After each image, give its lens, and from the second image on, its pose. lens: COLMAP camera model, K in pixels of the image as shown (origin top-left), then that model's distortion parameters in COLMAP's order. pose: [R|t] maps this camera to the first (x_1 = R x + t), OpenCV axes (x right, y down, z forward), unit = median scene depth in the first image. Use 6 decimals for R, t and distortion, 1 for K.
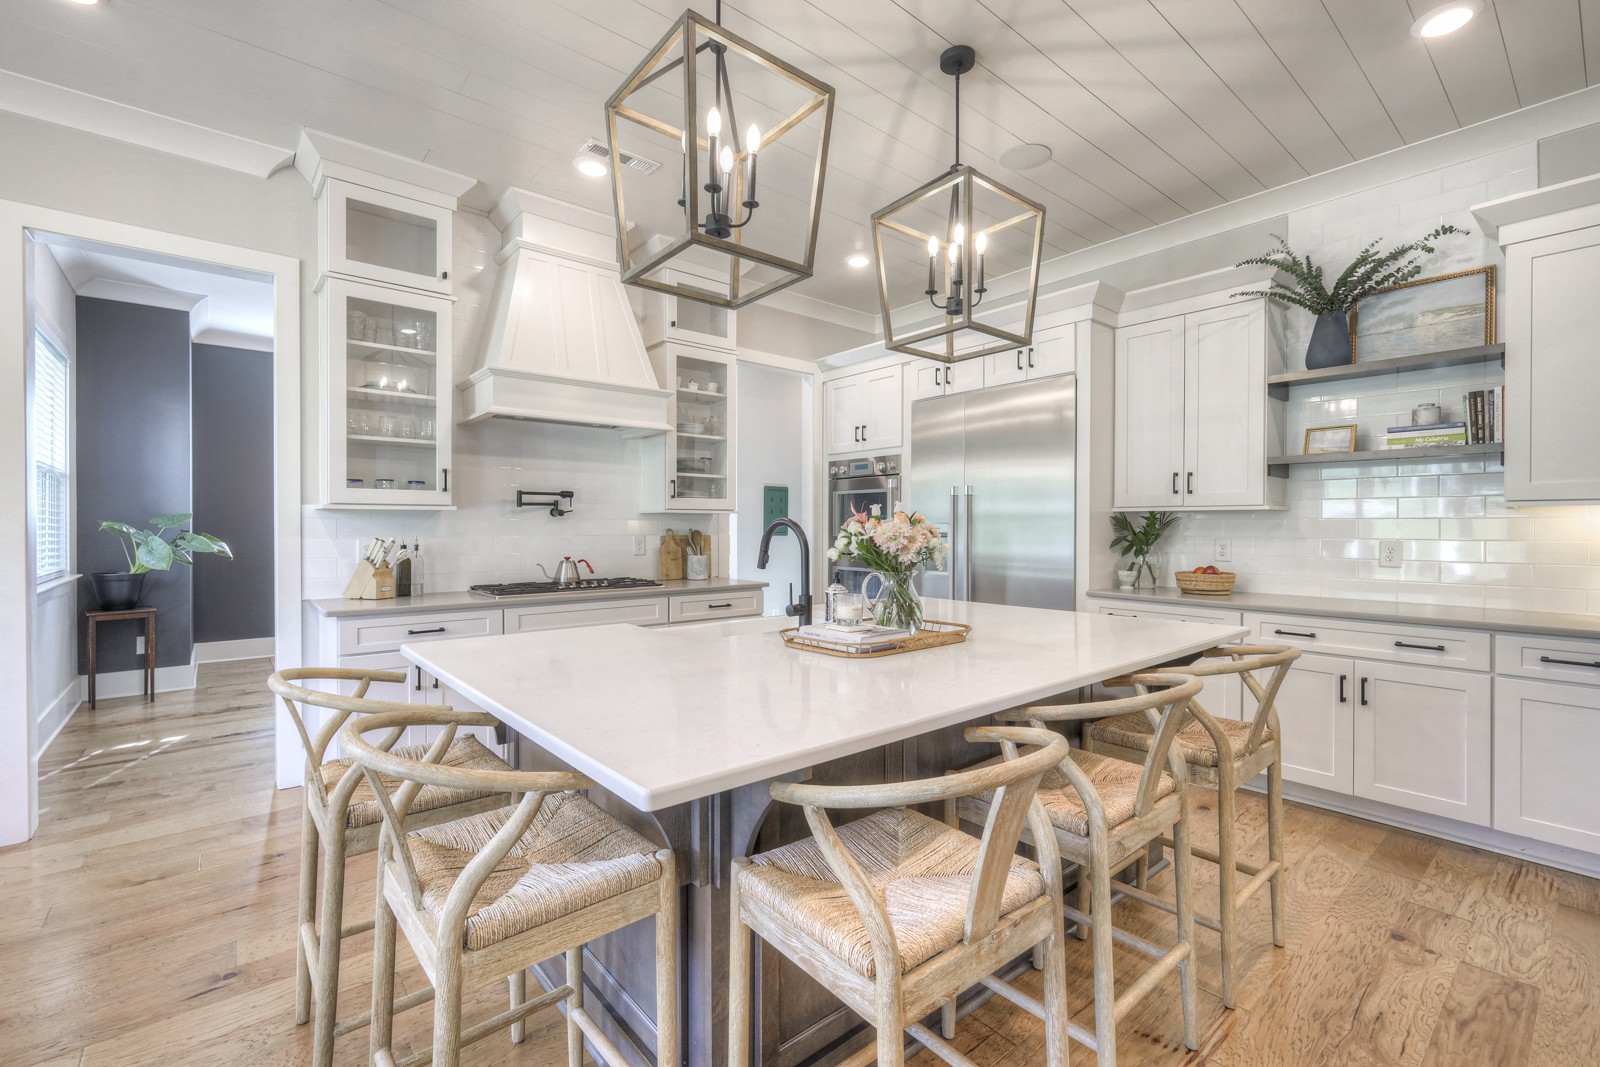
lens RADIAL K [[663.5, 0, 774.4], [0, 663.5, 529.5], [0, 0, 1]] dist [-0.001543, 0.000150]
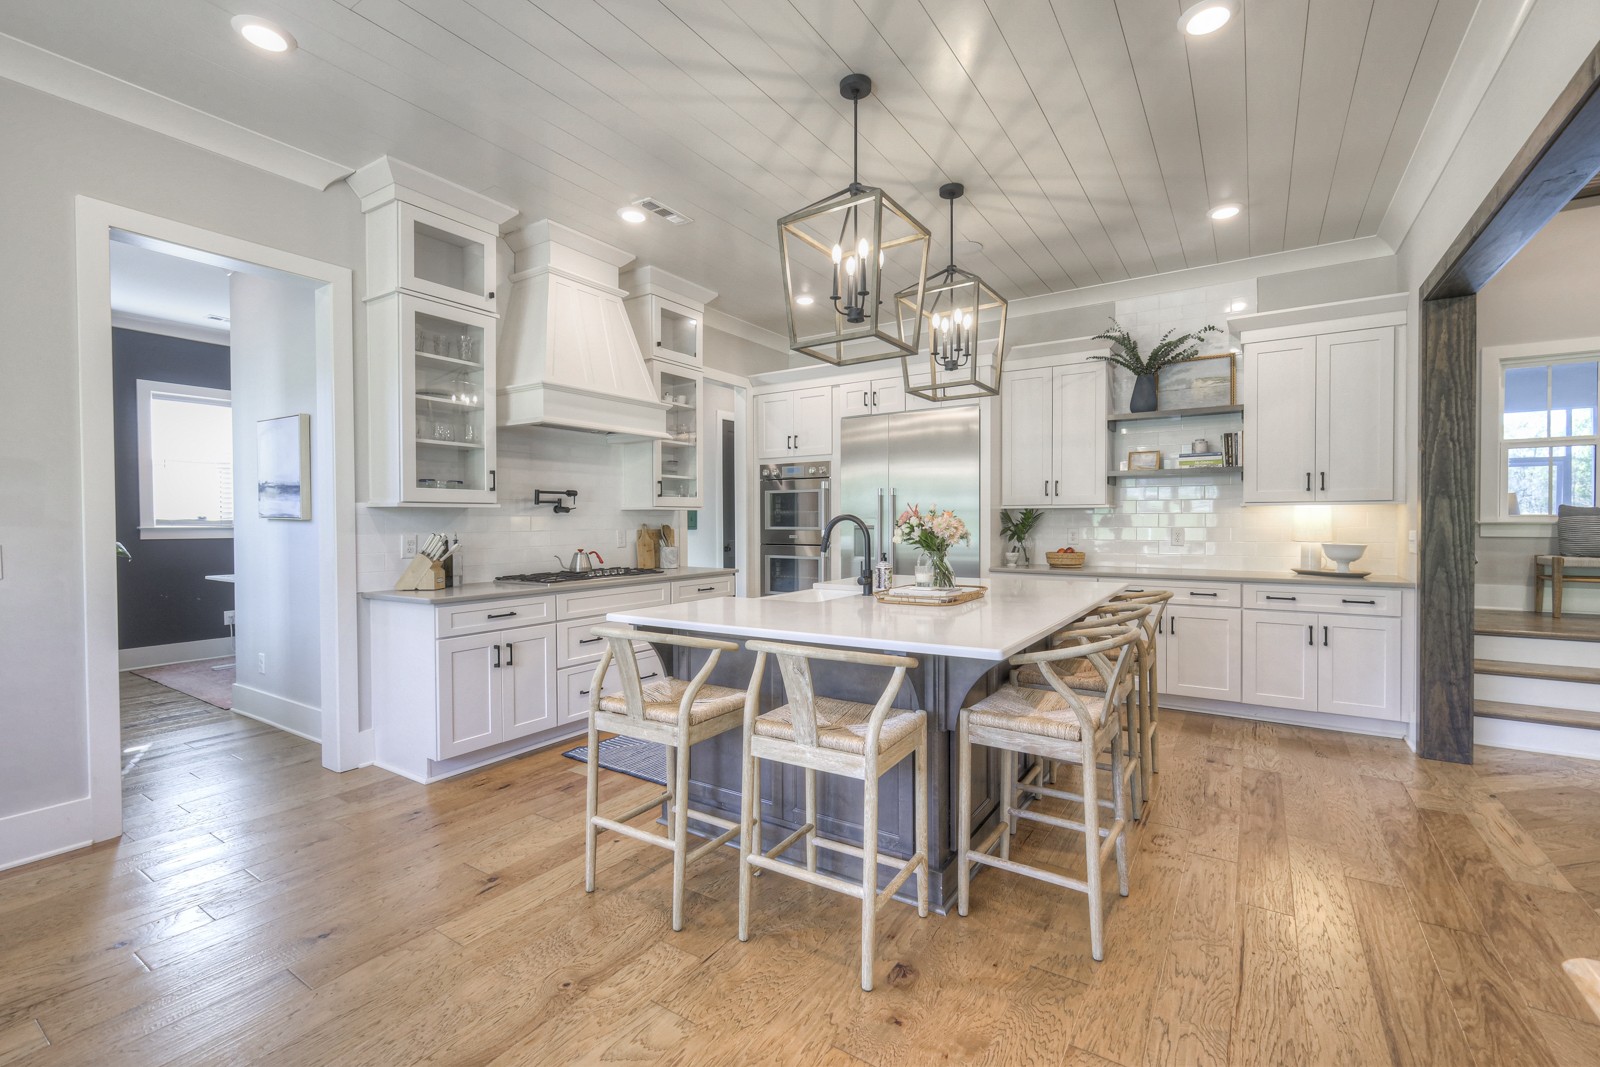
lens RADIAL K [[665.9, 0, 767.0], [0, 665.9, 529.2], [0, 0, 1]] dist [0.000715, 0.000063]
pose [[0.962255, -0.008923, 0.272002, -0.358754], [0.006773, 0.999938, 0.008842, -0.000425], [-0.272064, -0.006666, 0.962256, -0.193055]]
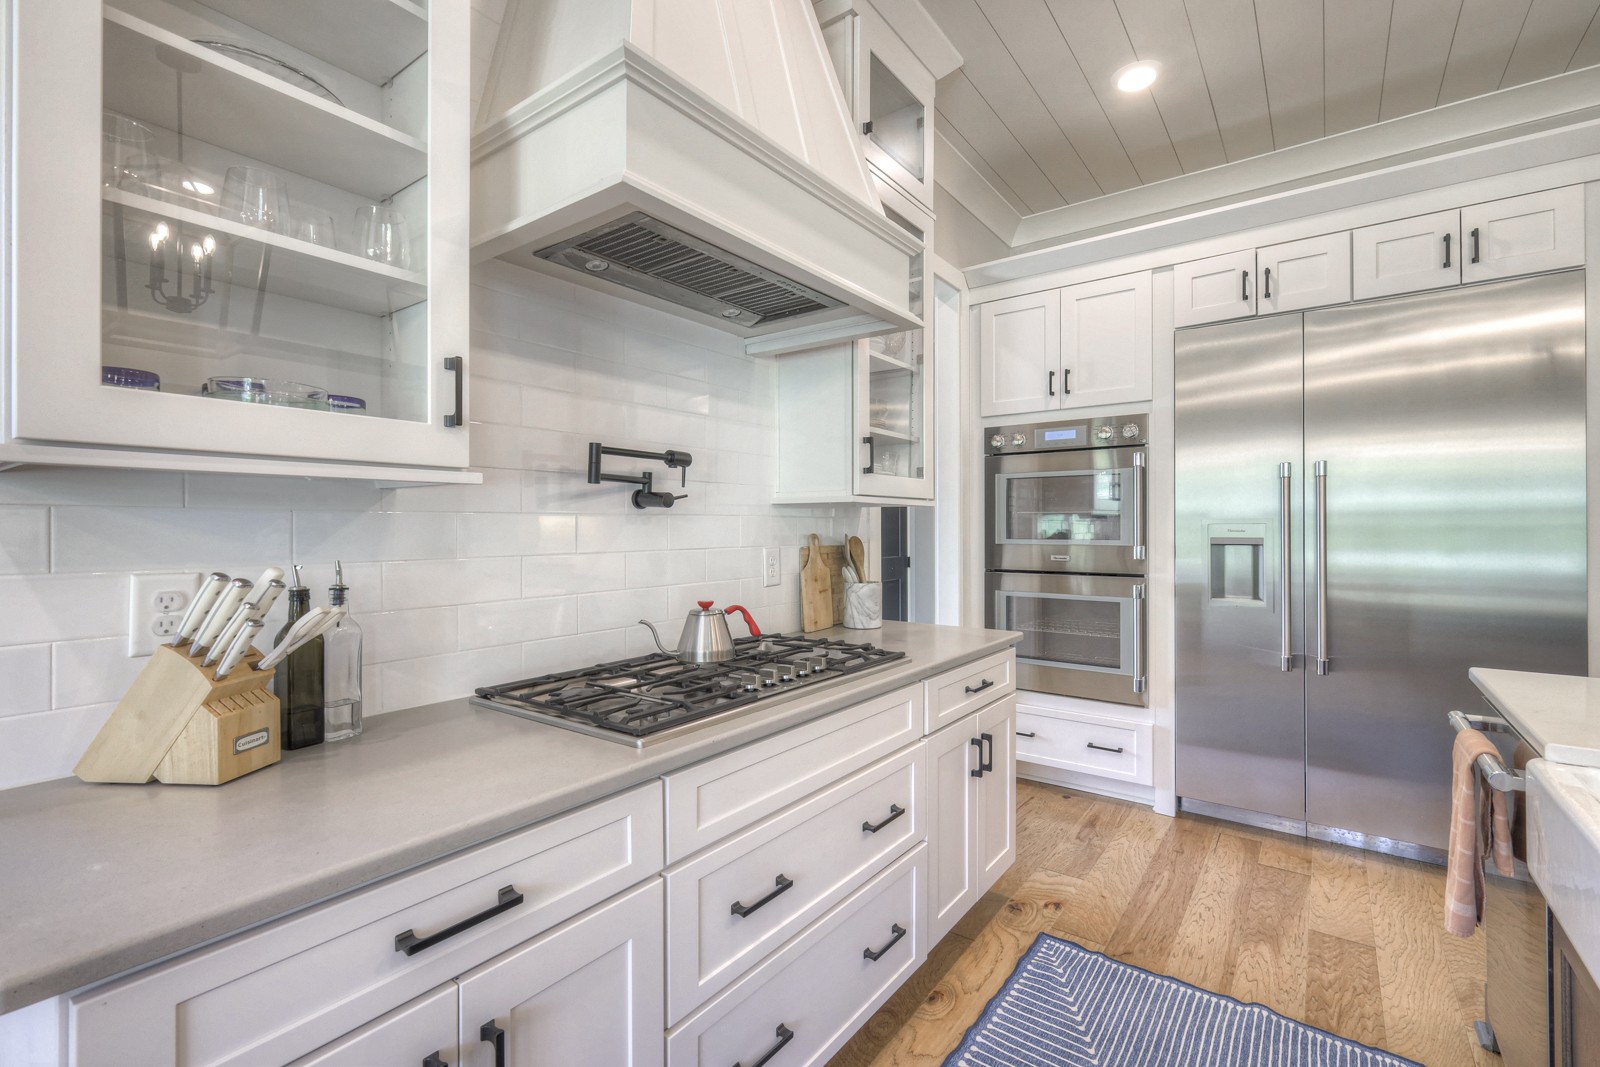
lens RADIAL K [[703.2, 0, 798.2], [0, 703.2, 527.3], [0, 0, 1]] dist [0.002484, 0.000725]
pose [[0.970945, -0.002364, 0.239290, -0.413124], [0.004052, 0.999970, -0.006561, -0.003997], [-0.239267, 0.007340, 0.970926, 0.617967]]
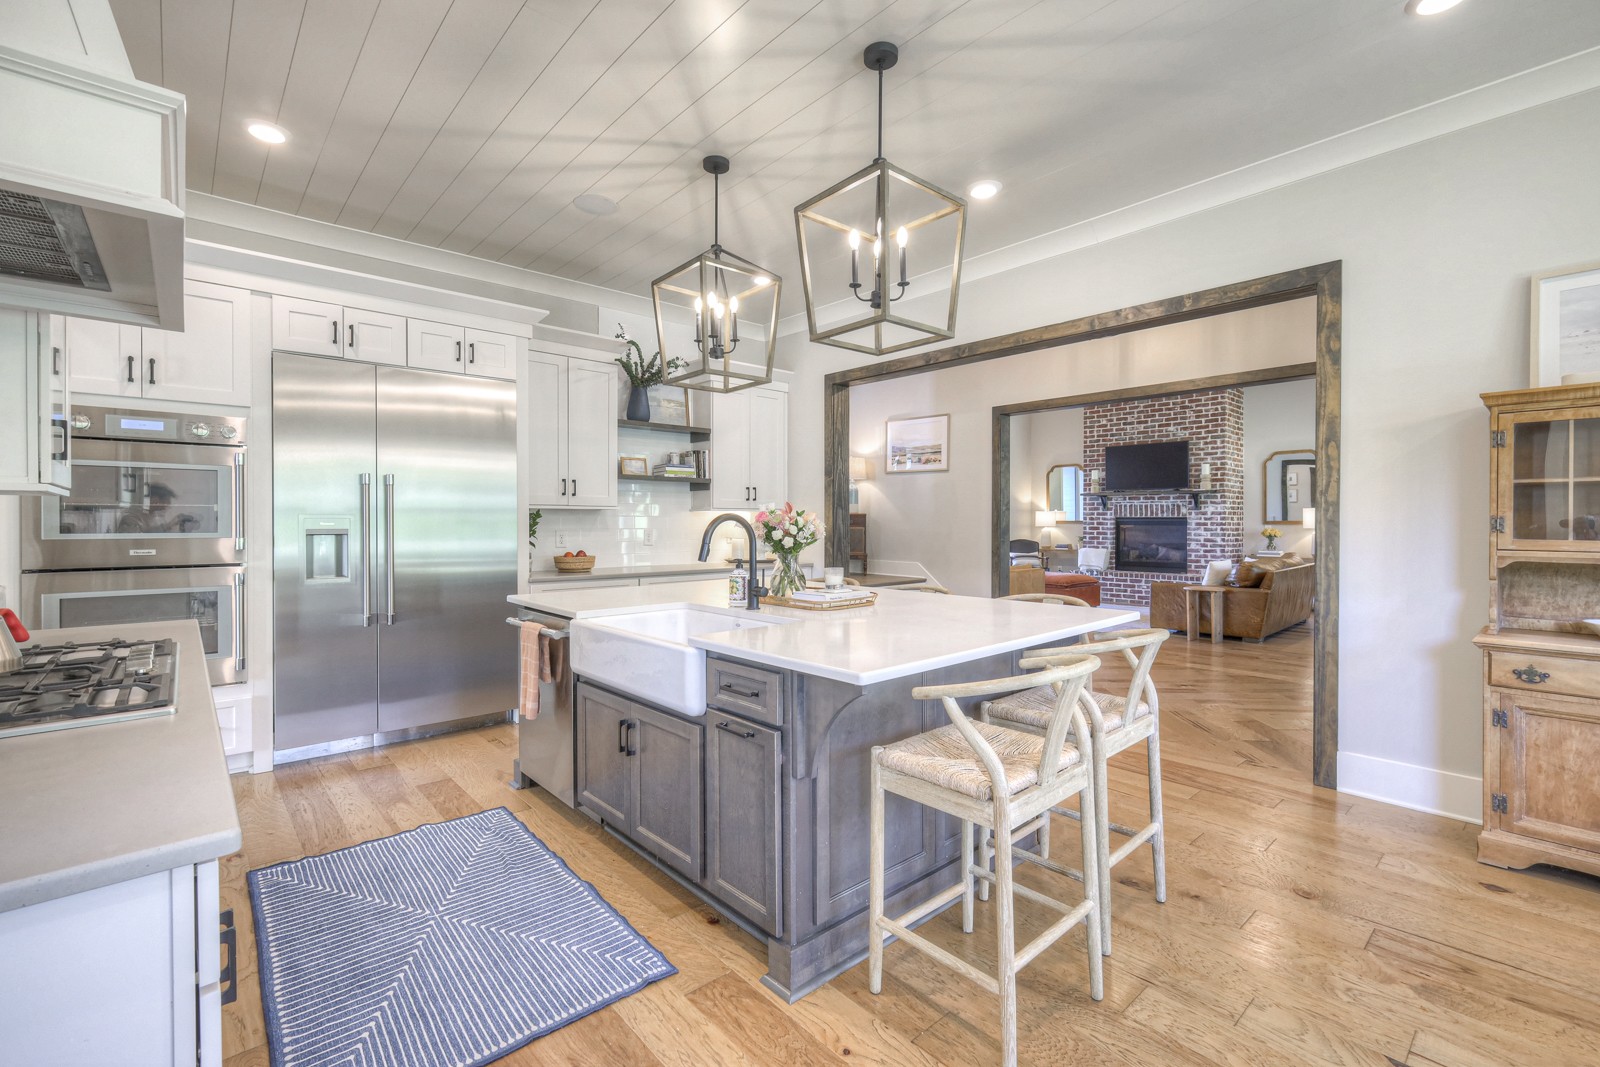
lens RADIAL K [[703.2, 0, 798.2], [0, 703.2, 527.3], [0, 0, 1]] dist [0.002484, 0.000725]
pose [[-0.035446, -0.011967, 0.999300, -0.807963], [0.005081, 0.999913, 0.012155, -0.007189], [-0.999359, 0.005508, -0.035382, 0.636288]]
